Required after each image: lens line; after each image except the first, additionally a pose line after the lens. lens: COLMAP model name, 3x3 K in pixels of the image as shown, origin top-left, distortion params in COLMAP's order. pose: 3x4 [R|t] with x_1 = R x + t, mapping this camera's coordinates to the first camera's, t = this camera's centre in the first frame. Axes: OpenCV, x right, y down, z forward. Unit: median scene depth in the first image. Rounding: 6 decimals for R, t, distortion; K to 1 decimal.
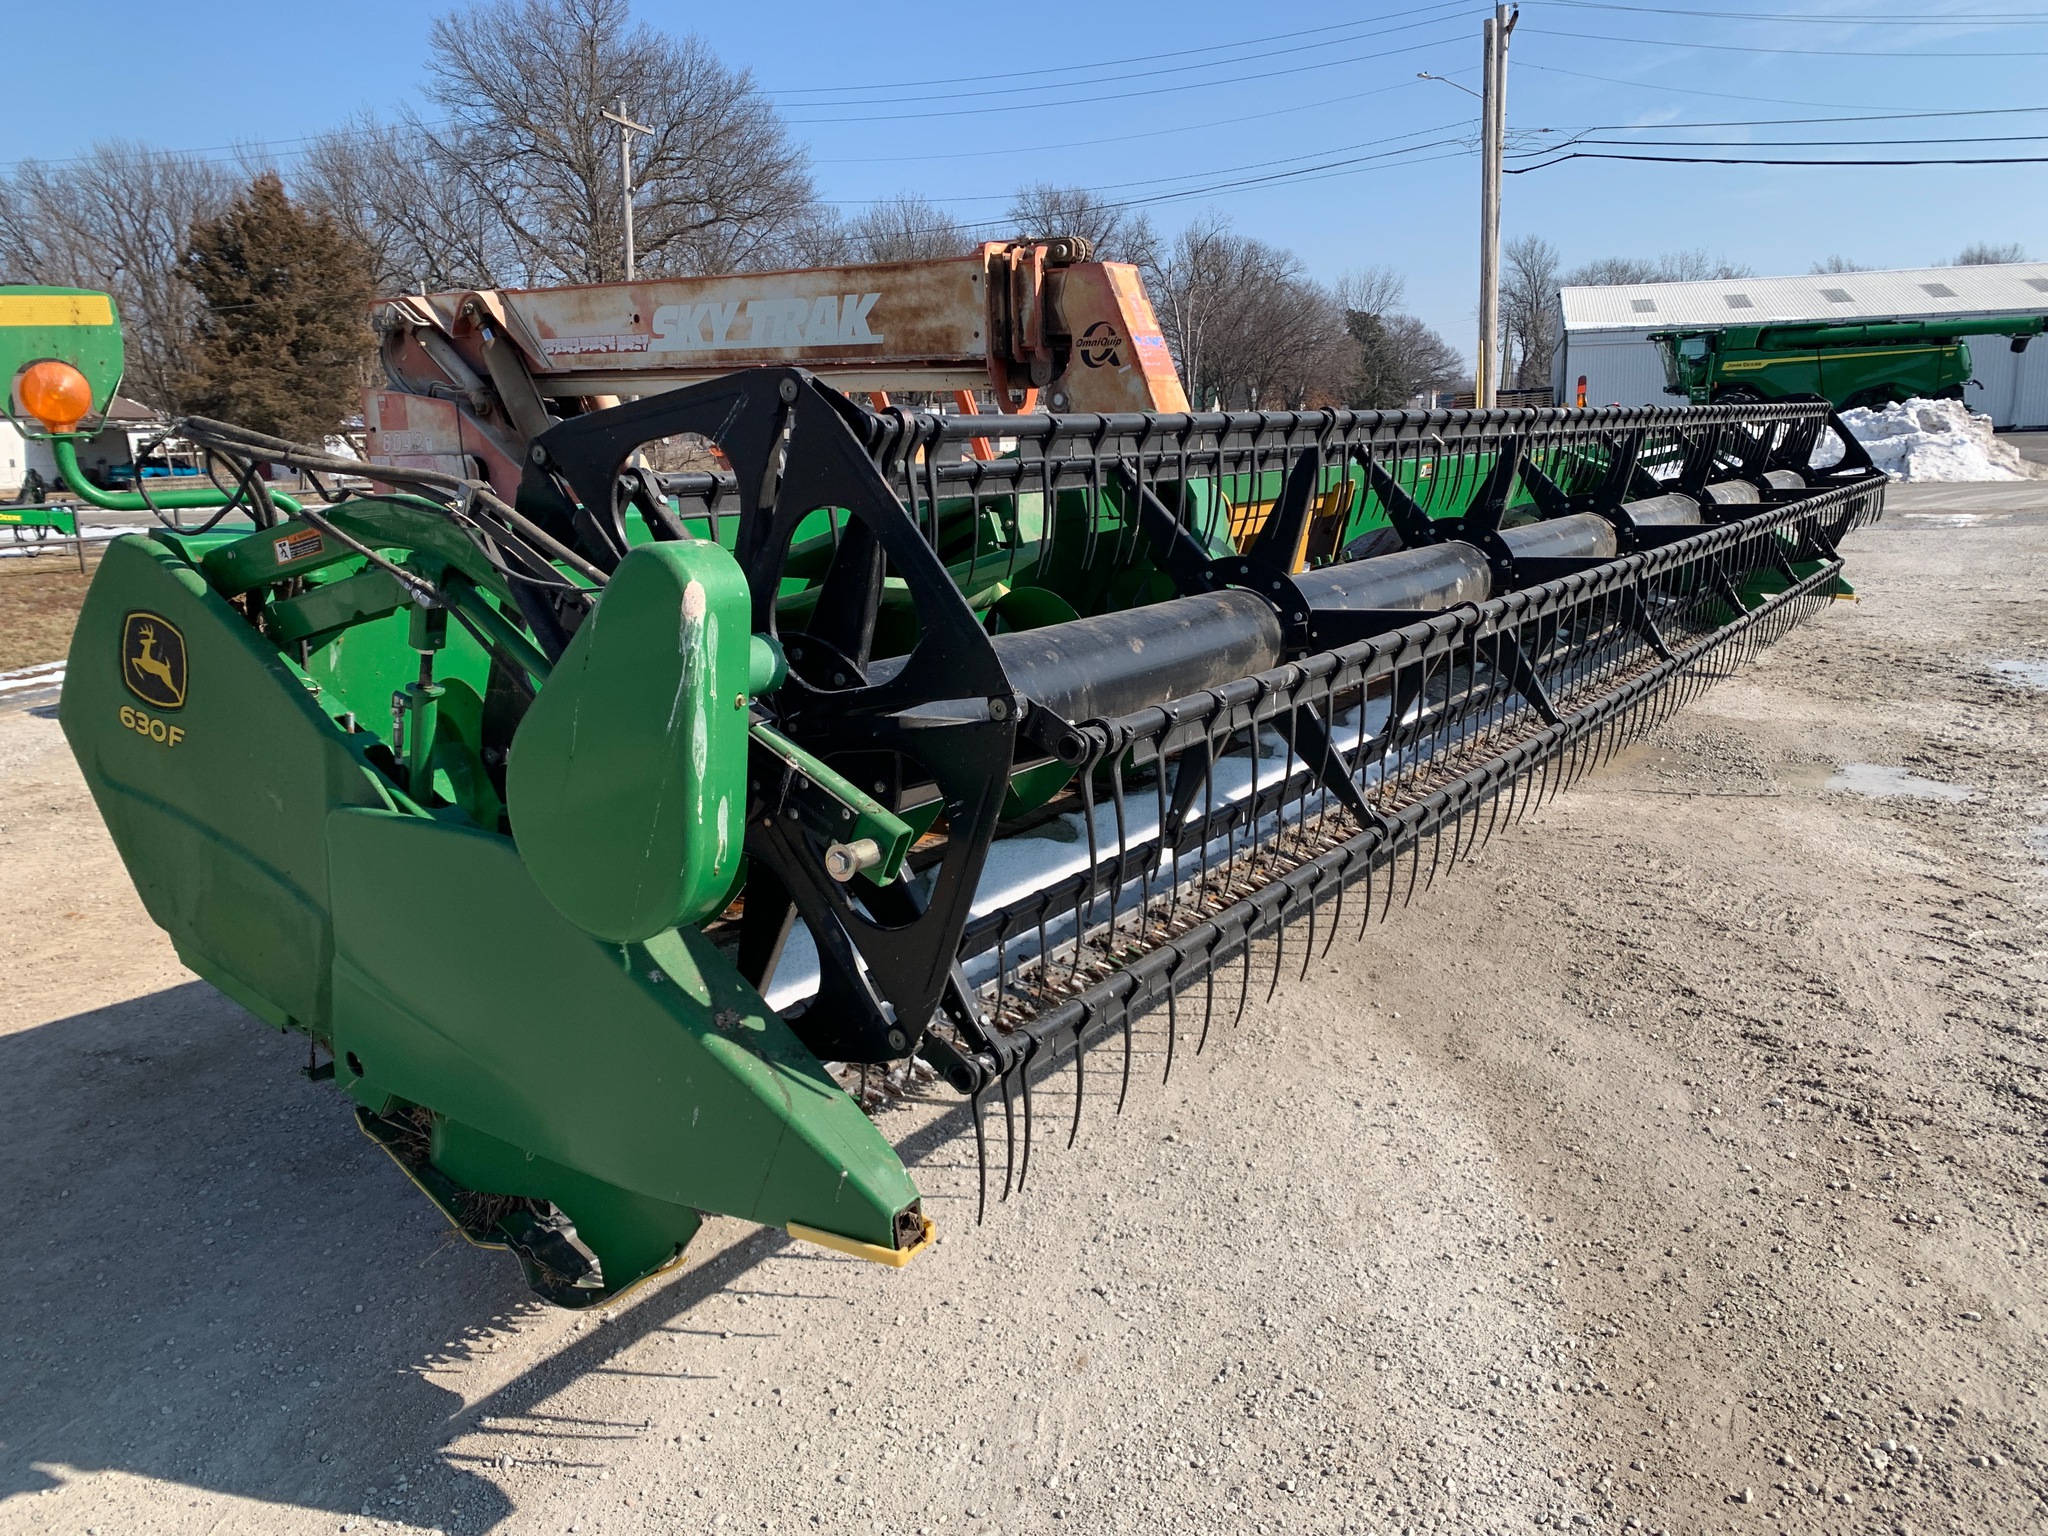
lens RADIAL K [[1557.8, 0, 1035.8], [0, 1557.8, 752.4], [0, 0, 1]] dist [0.024971, -0.017812]
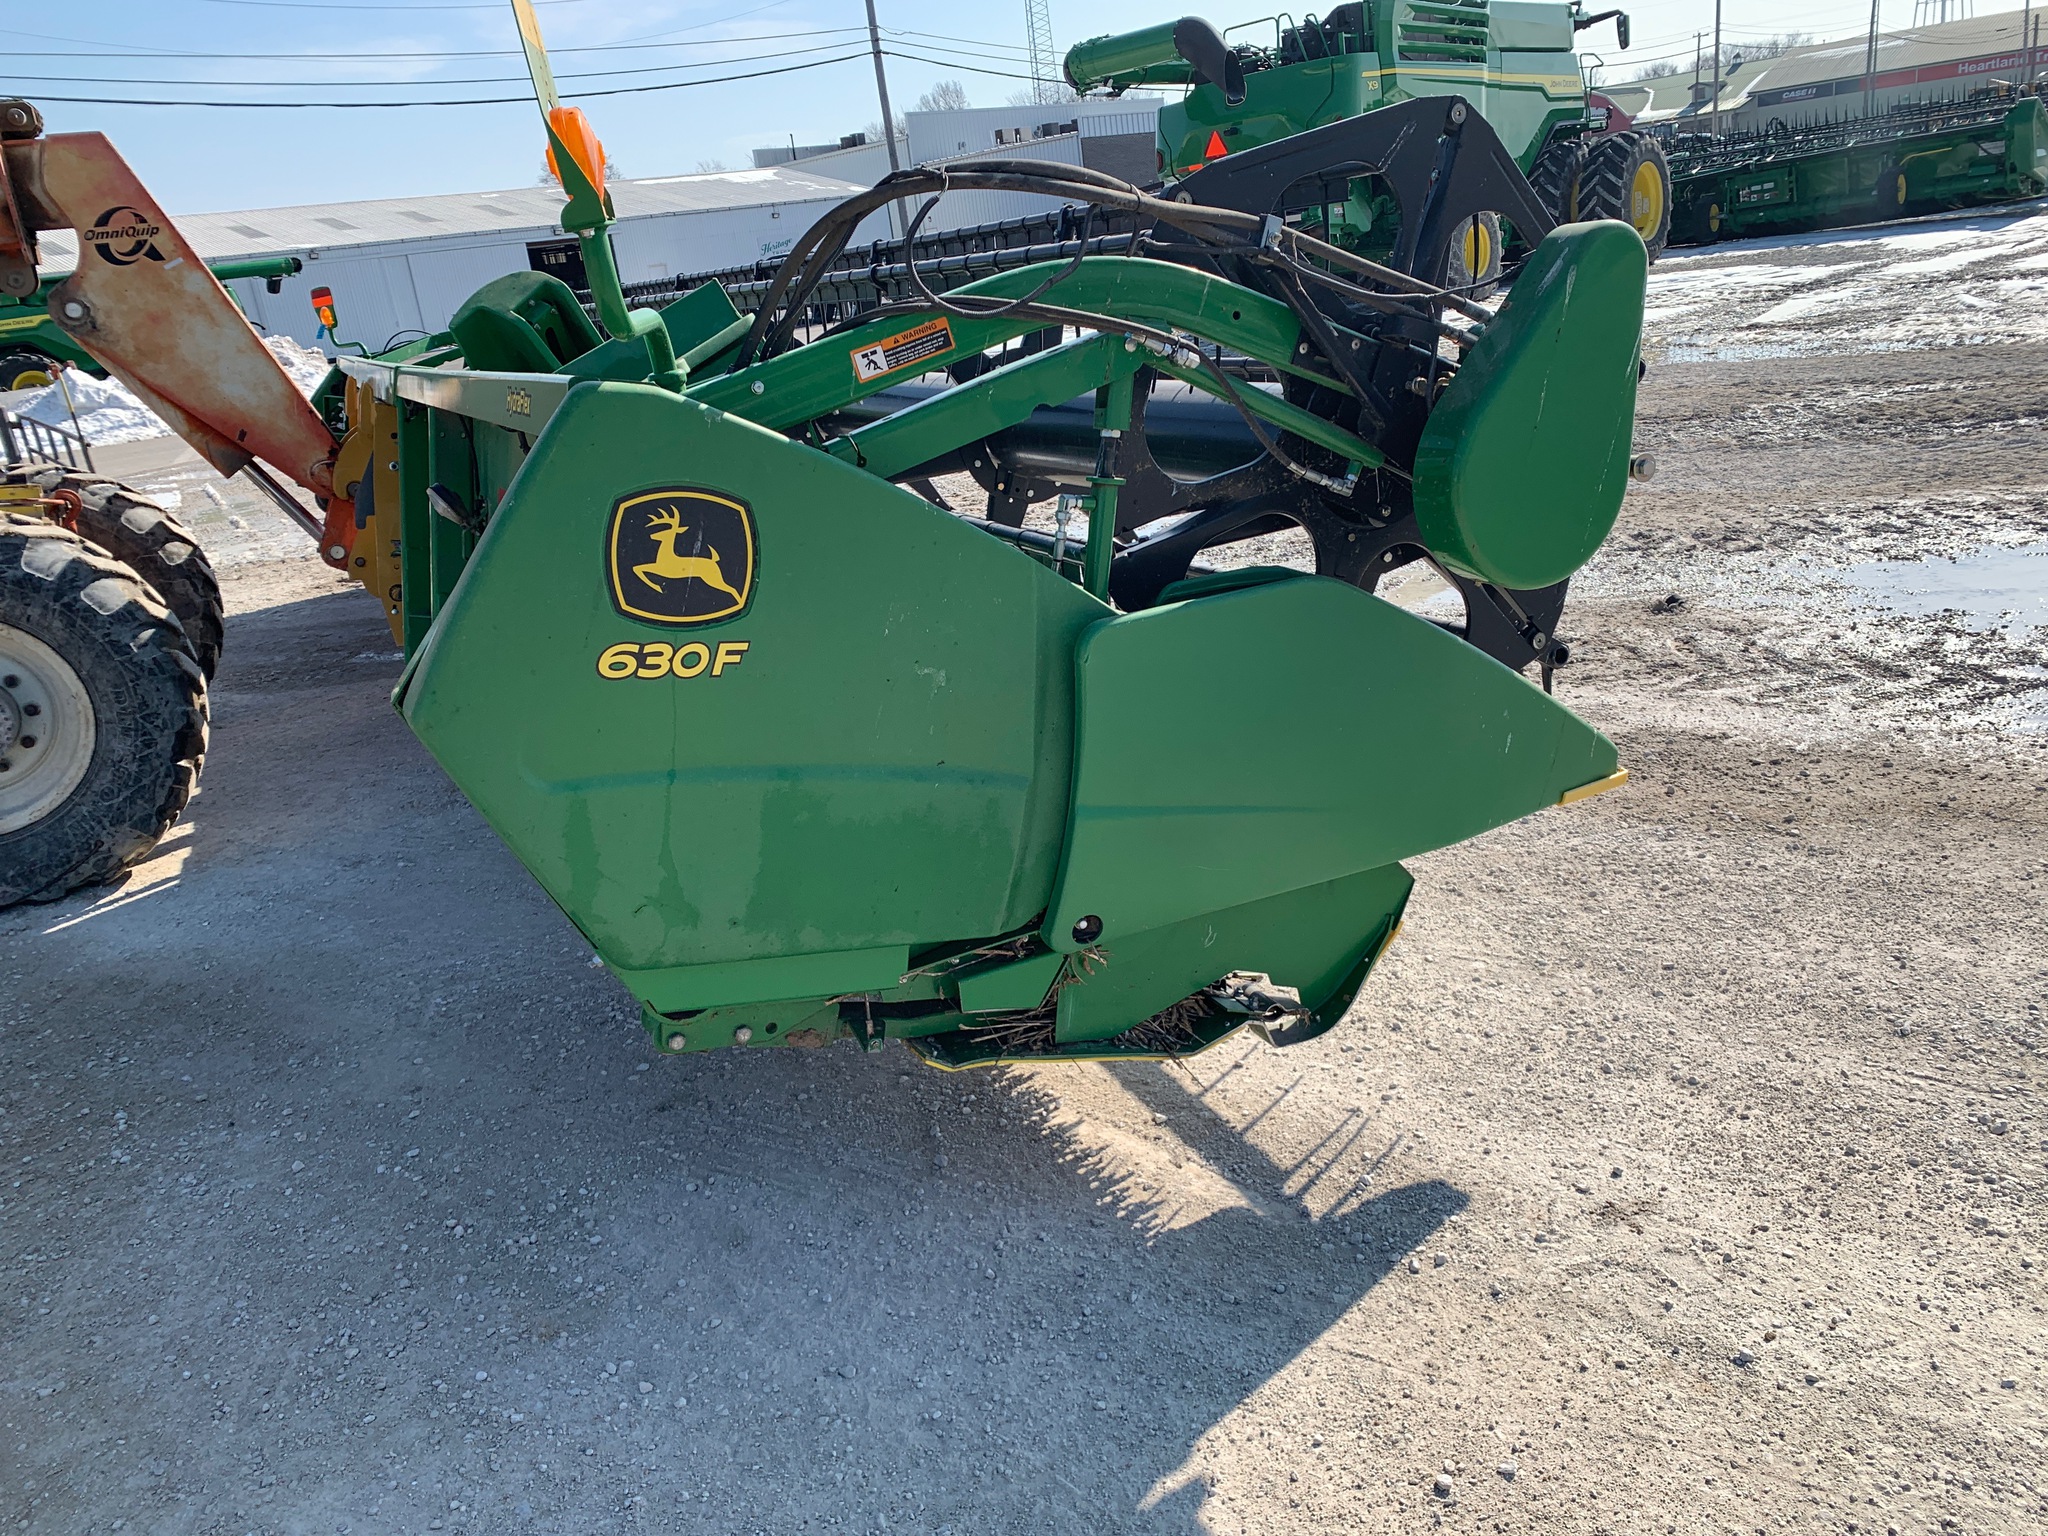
lens RADIAL K [[1557.8, 0, 1032.9], [0, 1557.8, 767.8], [0, 0, 1]] dist [0.024971, -0.017812]
pose [[0.508068, -0.307437, 0.804580, -0.445664], [0.280297, 0.942296, 0.183060, -0.022518], [-0.814433, 0.132515, 0.564924, 0.204396]]
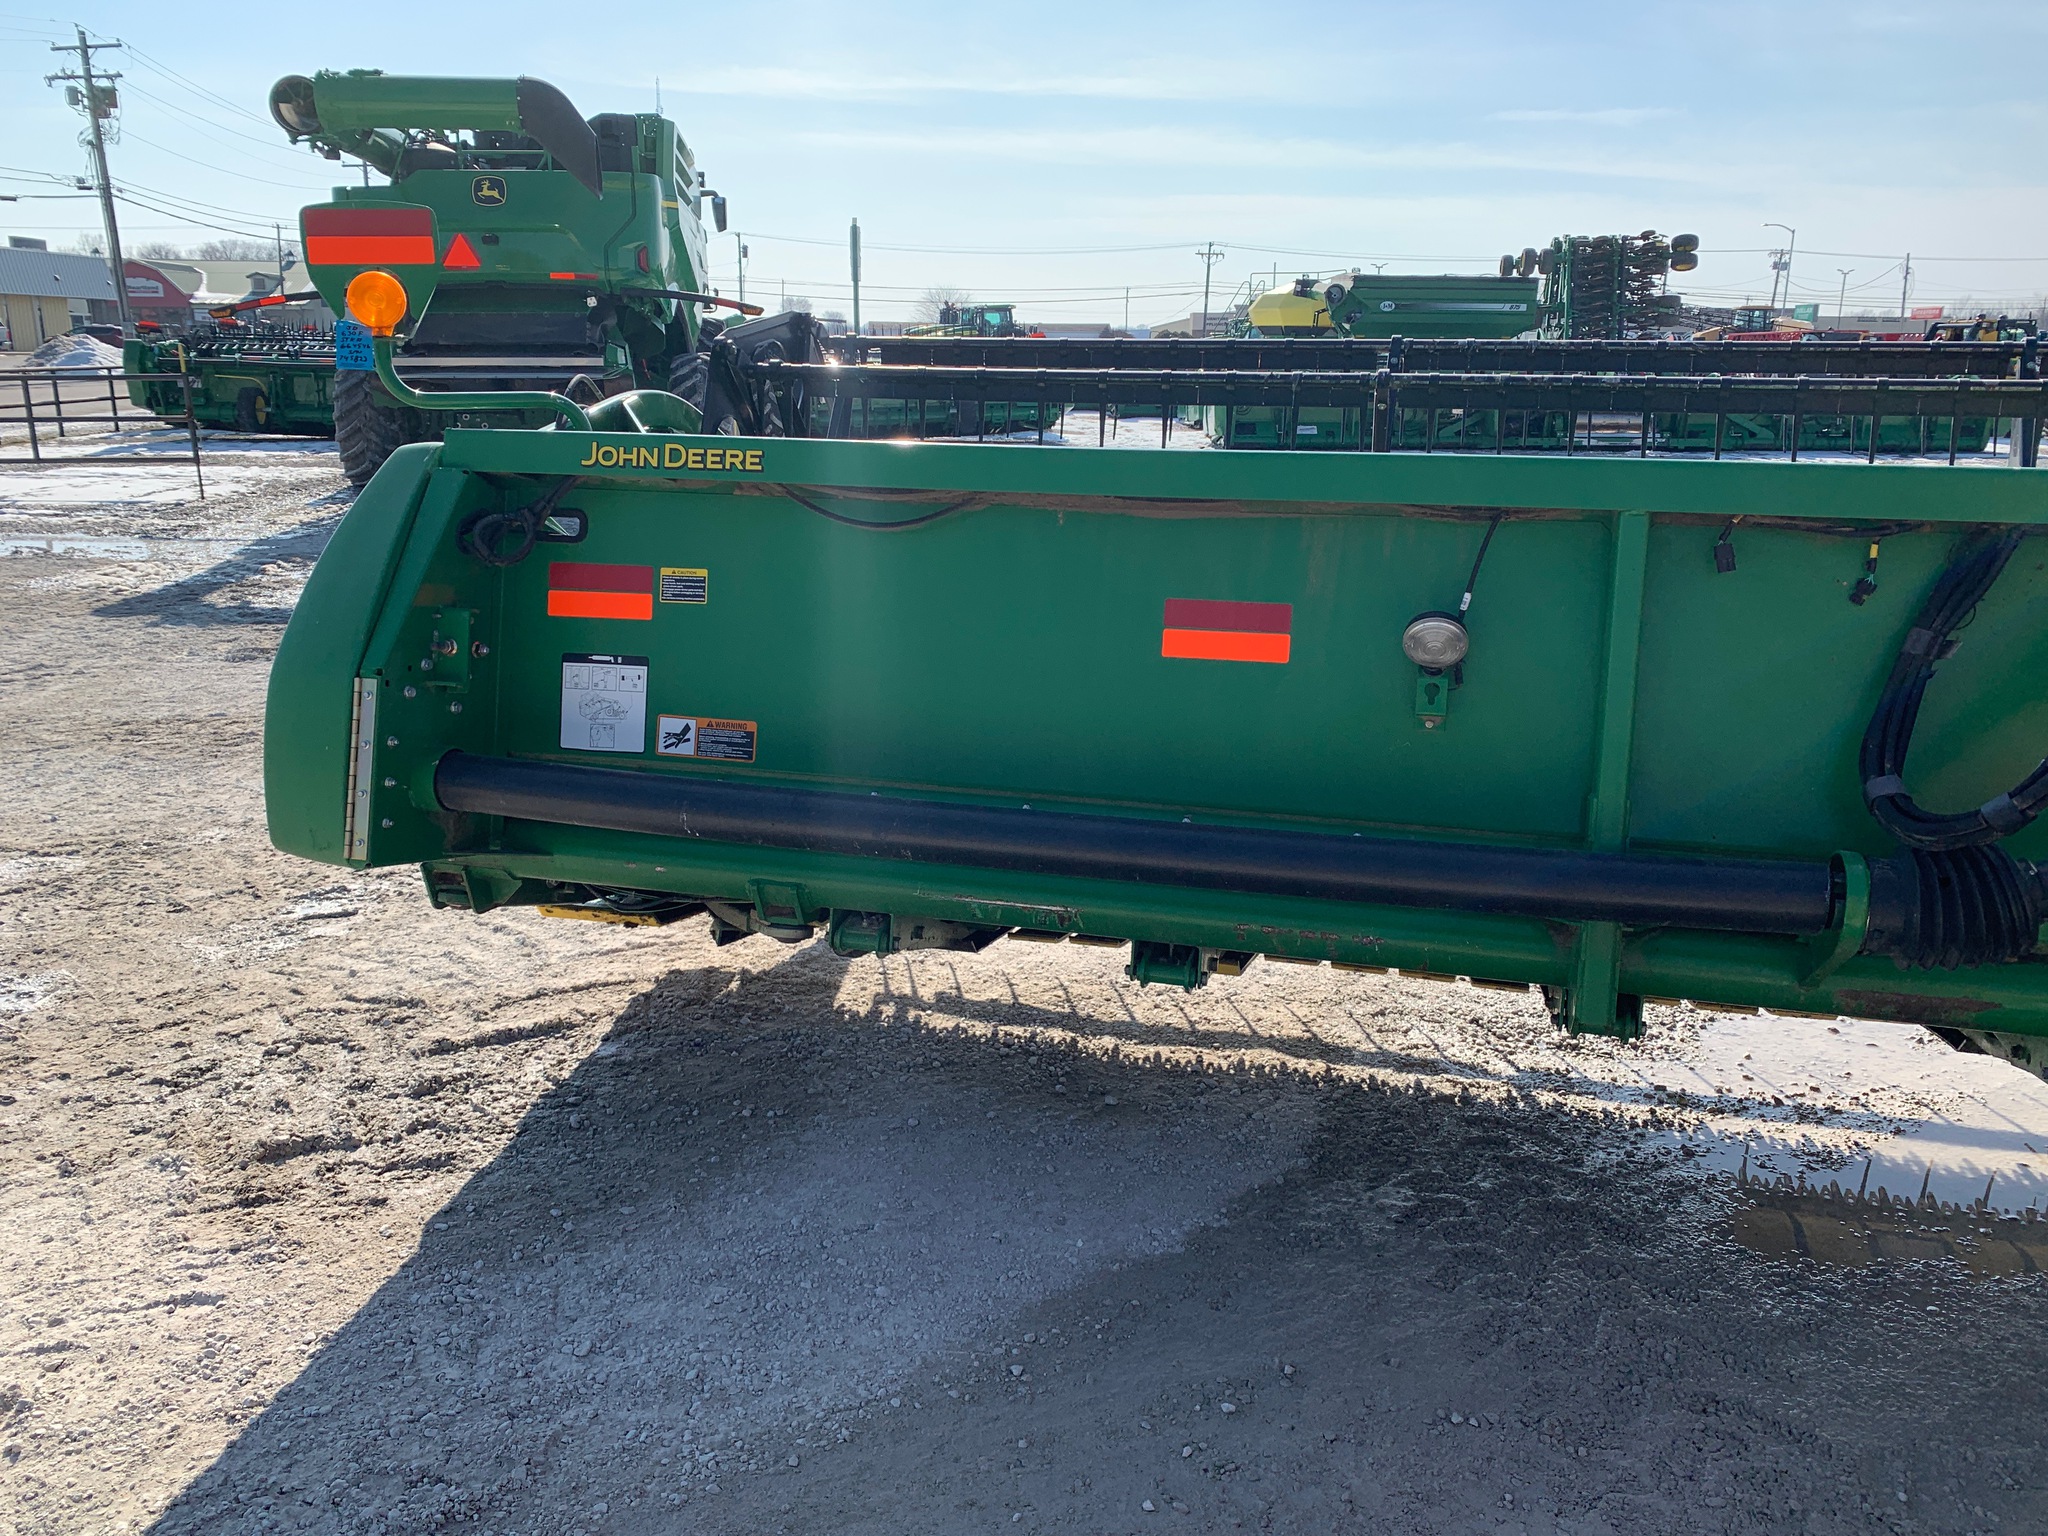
lens RADIAL K [[1557.8, 0, 1026.3], [0, 1557.8, 760.4], [0, 0, 1]] dist [0.024971, -0.017812]
pose [[-0.321366, -0.216570, 0.921858, 0.037758], [0.192912, 0.938109, 0.287639, -0.306804], [-0.927097, 0.270275, -0.259697, 1.479118]]
